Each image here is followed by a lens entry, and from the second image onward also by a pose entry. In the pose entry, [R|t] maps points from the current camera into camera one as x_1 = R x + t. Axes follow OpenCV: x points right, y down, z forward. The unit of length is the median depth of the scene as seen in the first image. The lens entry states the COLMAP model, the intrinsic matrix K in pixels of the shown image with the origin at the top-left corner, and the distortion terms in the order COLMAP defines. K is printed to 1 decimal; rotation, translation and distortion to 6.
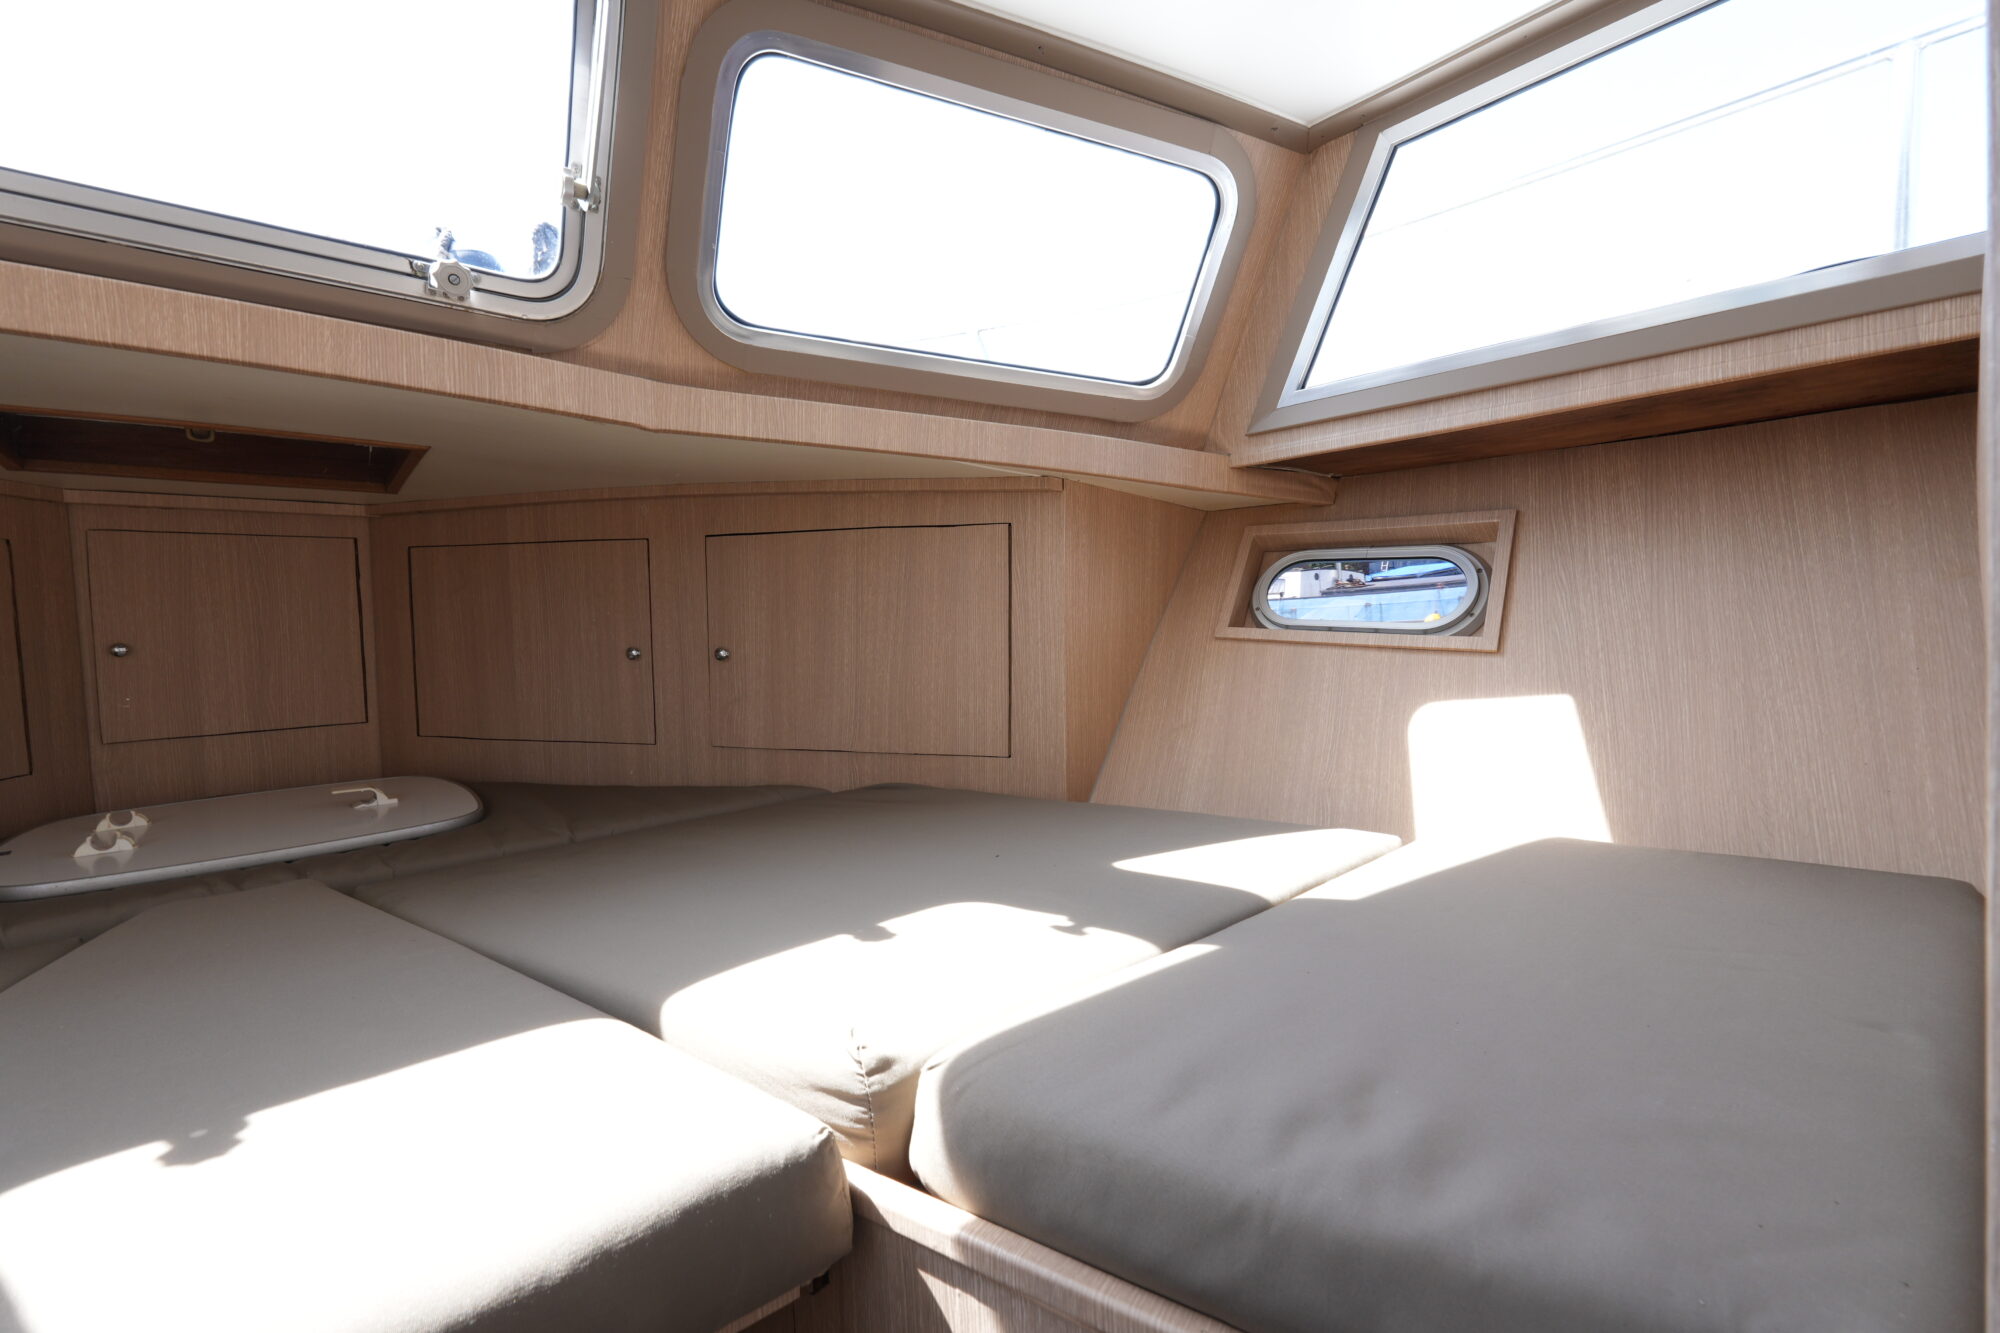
lens RADIAL K [[834.7, 0, 996.3], [0, 834.7, 661.6], [0, 0, 1]] dist [-0.001887, 0.000331]
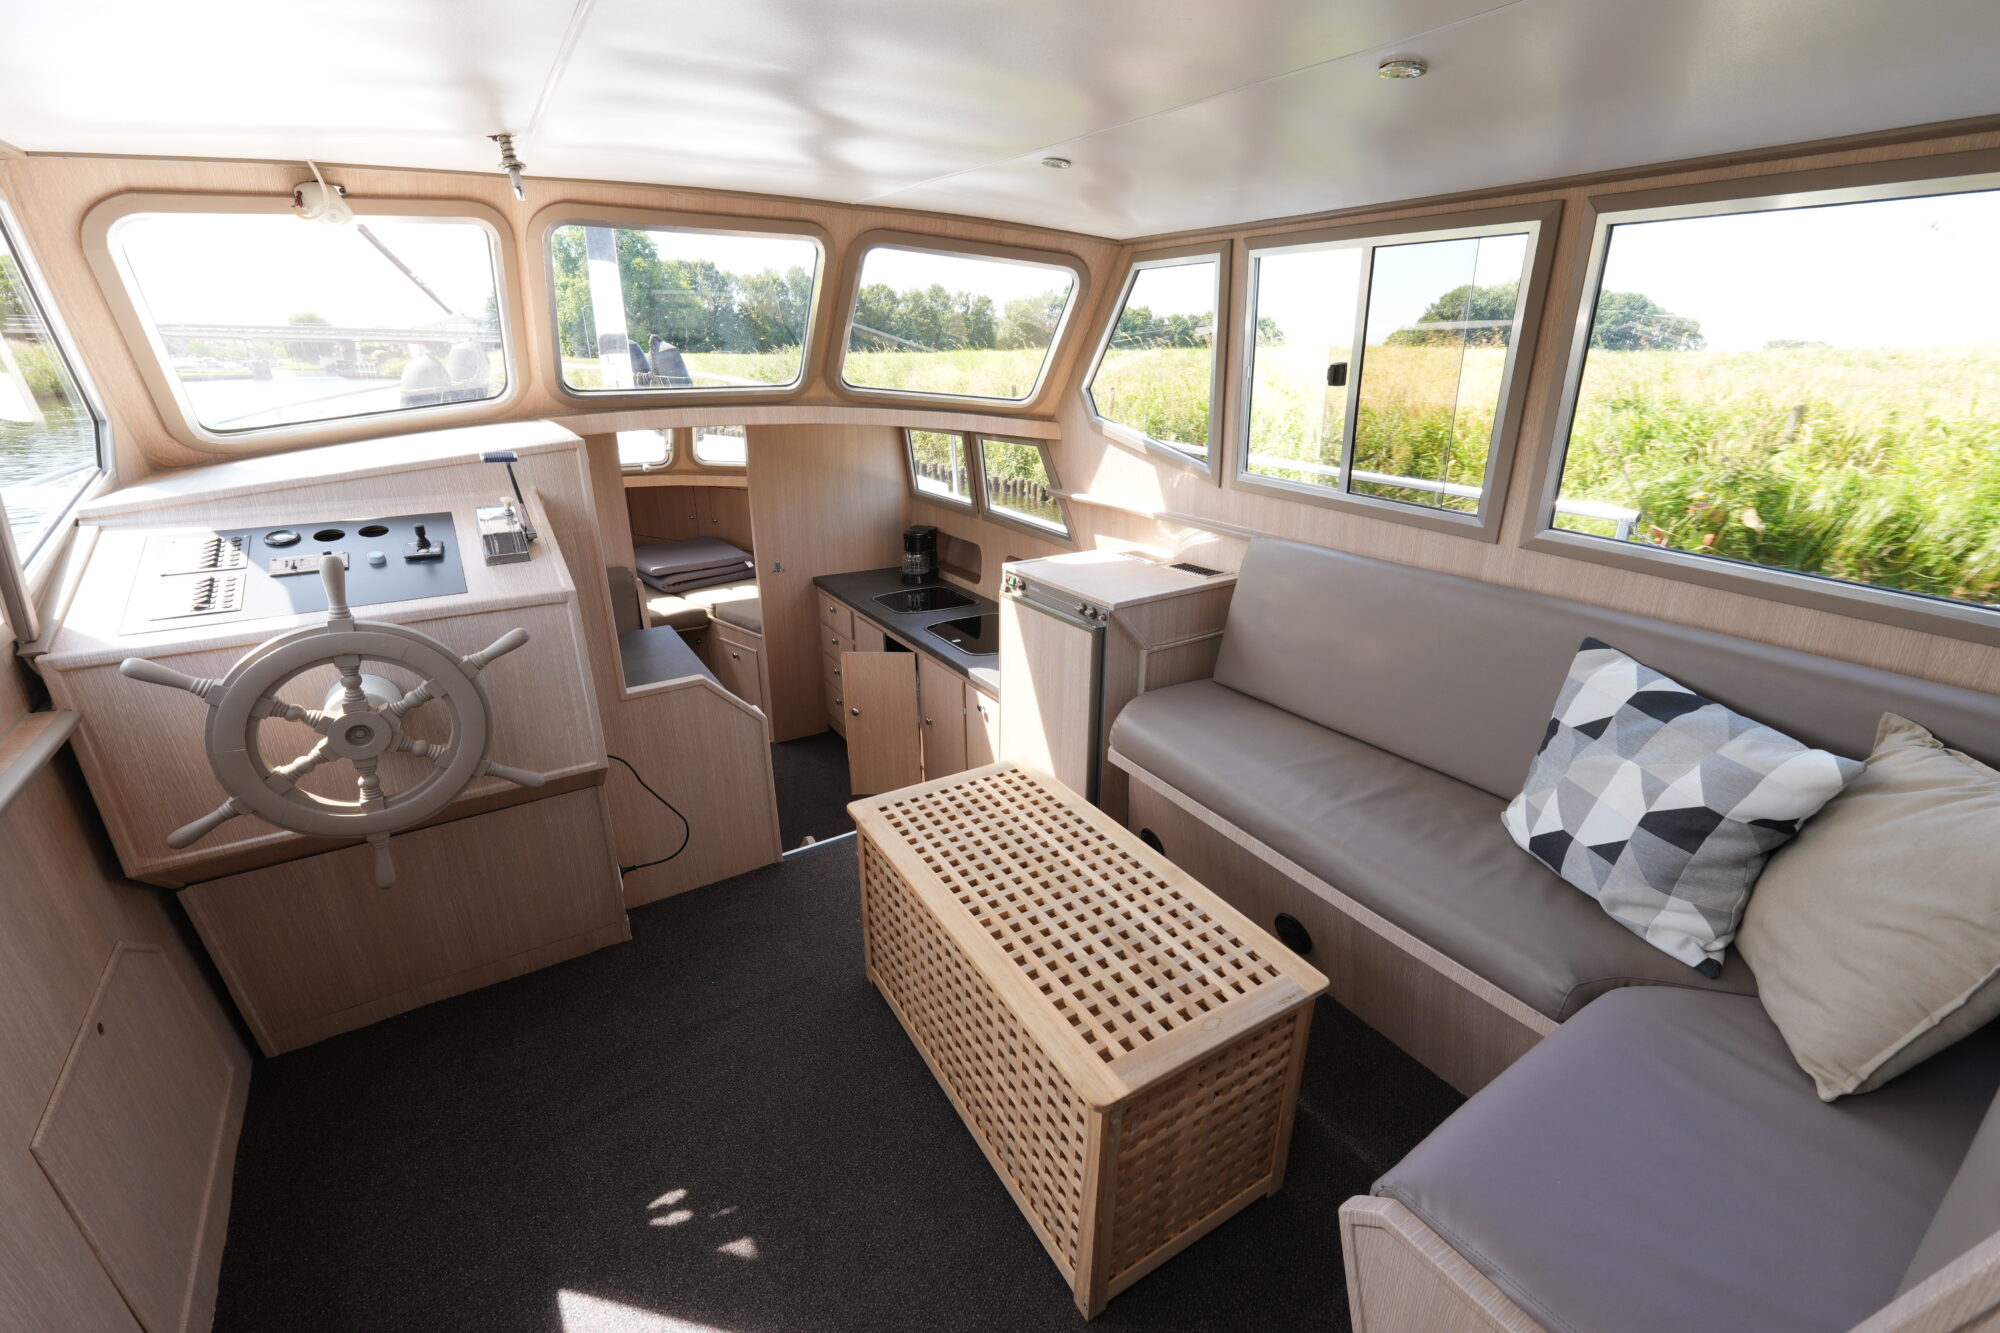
lens RADIAL K [[834.7, 0, 1002.1], [0, 834.7, 658.3], [0, 0, 1]] dist [-0.001887, 0.000331]
pose [[0.990596, 0.081712, -0.109742, 1.540624], [-0.043198, 0.947838, 0.315812, -0.733347], [0.129823, -0.308101, 0.942454, -2.770692]]
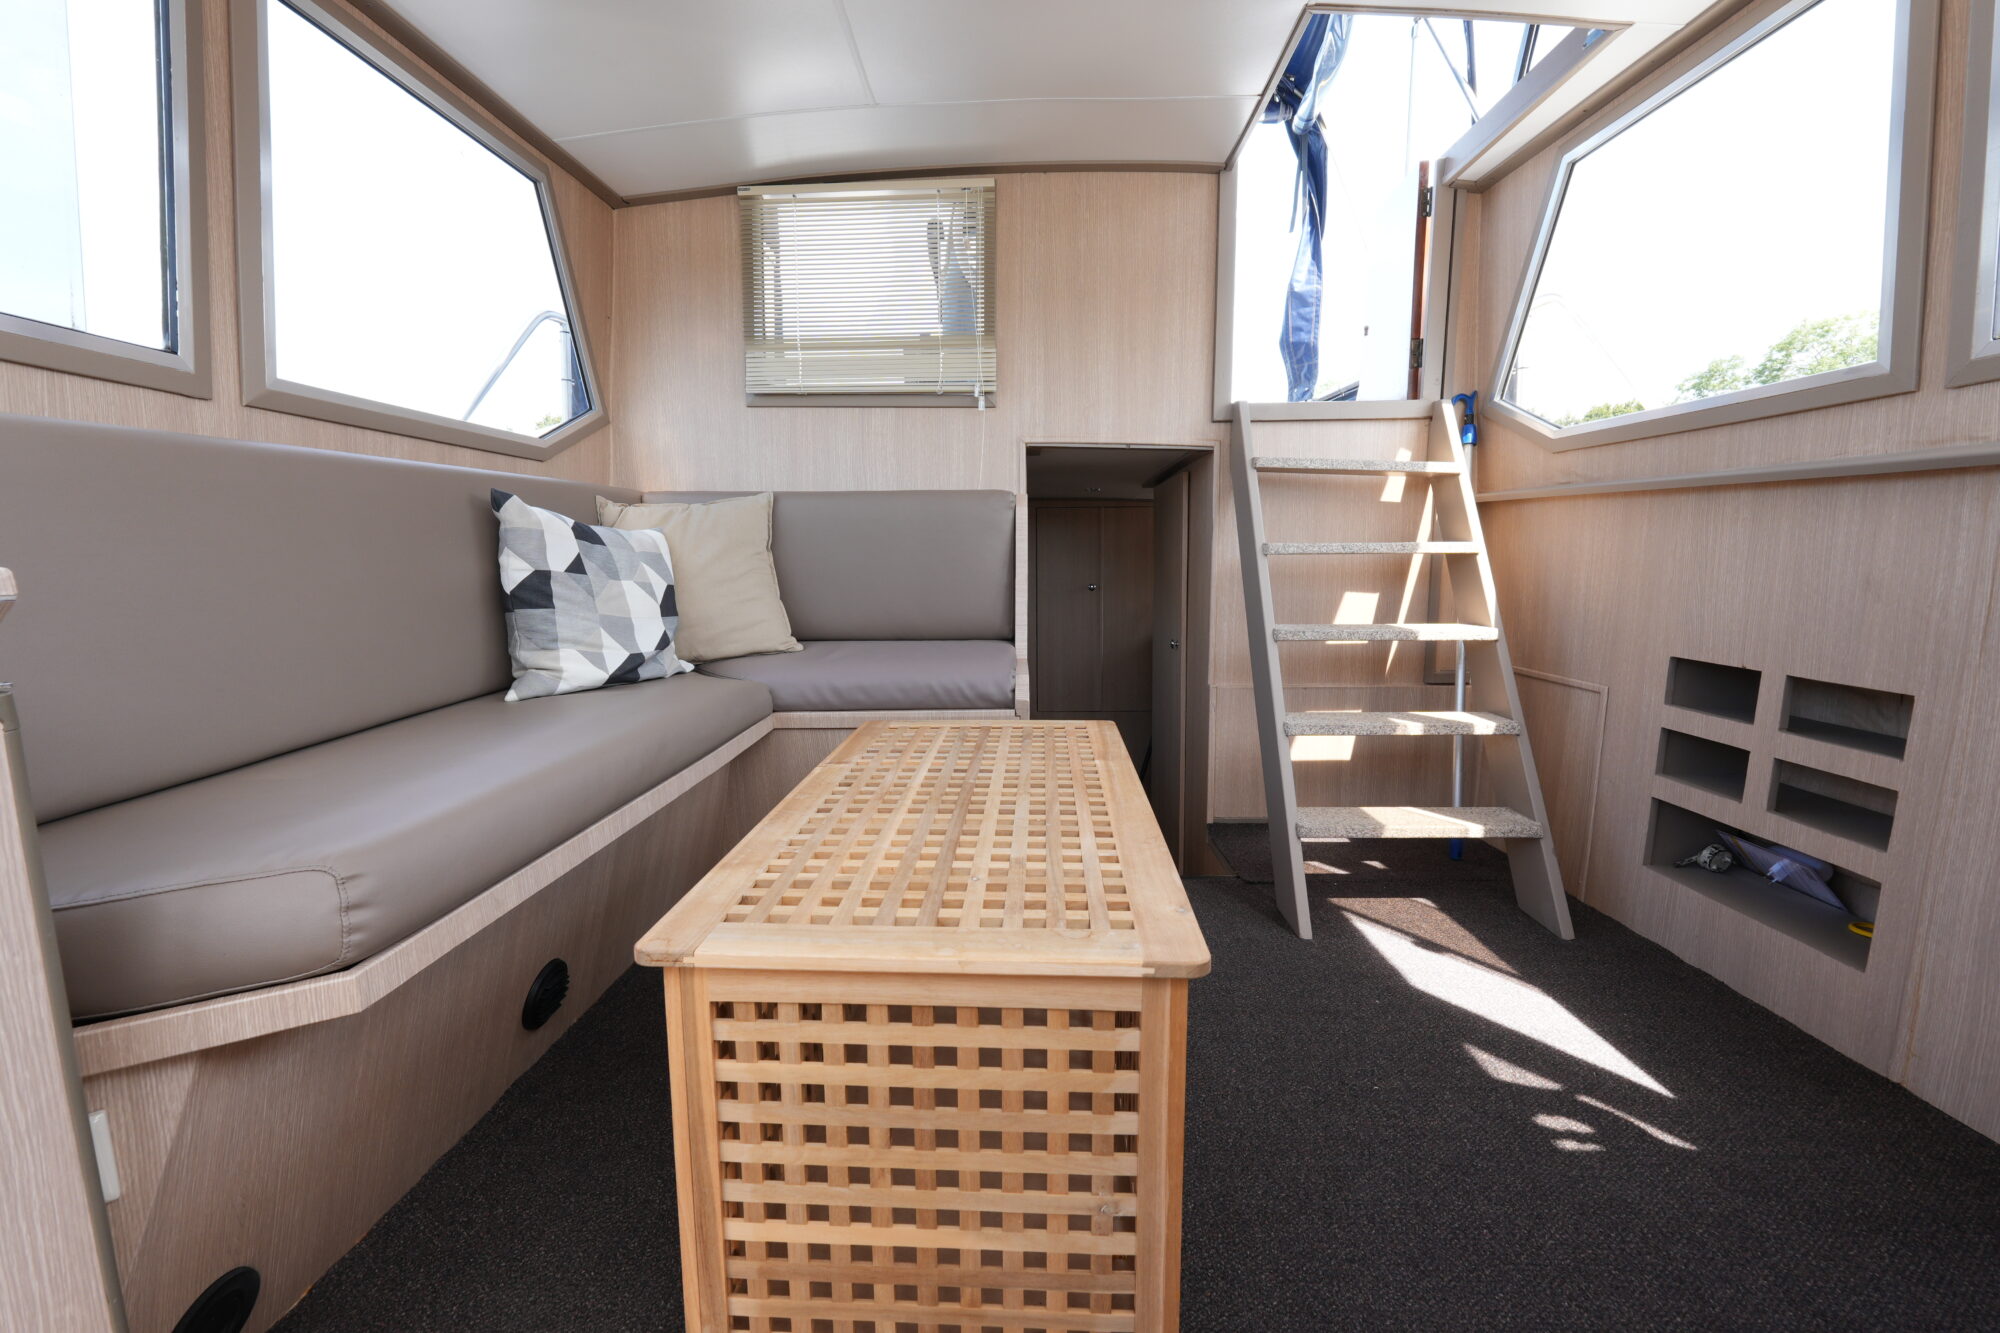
lens RADIAL K [[834.7, 0, 1003.5], [0, 834.7, 656.6], [0, 0, 1]] dist [-0.001887, 0.000331]
pose [[-0.749591, -0.044937, 0.660374, 0.907575], [0.058977, 0.989190, 0.134257, -0.292259], [-0.659269, 0.139584, -0.738838, -1.105082]]
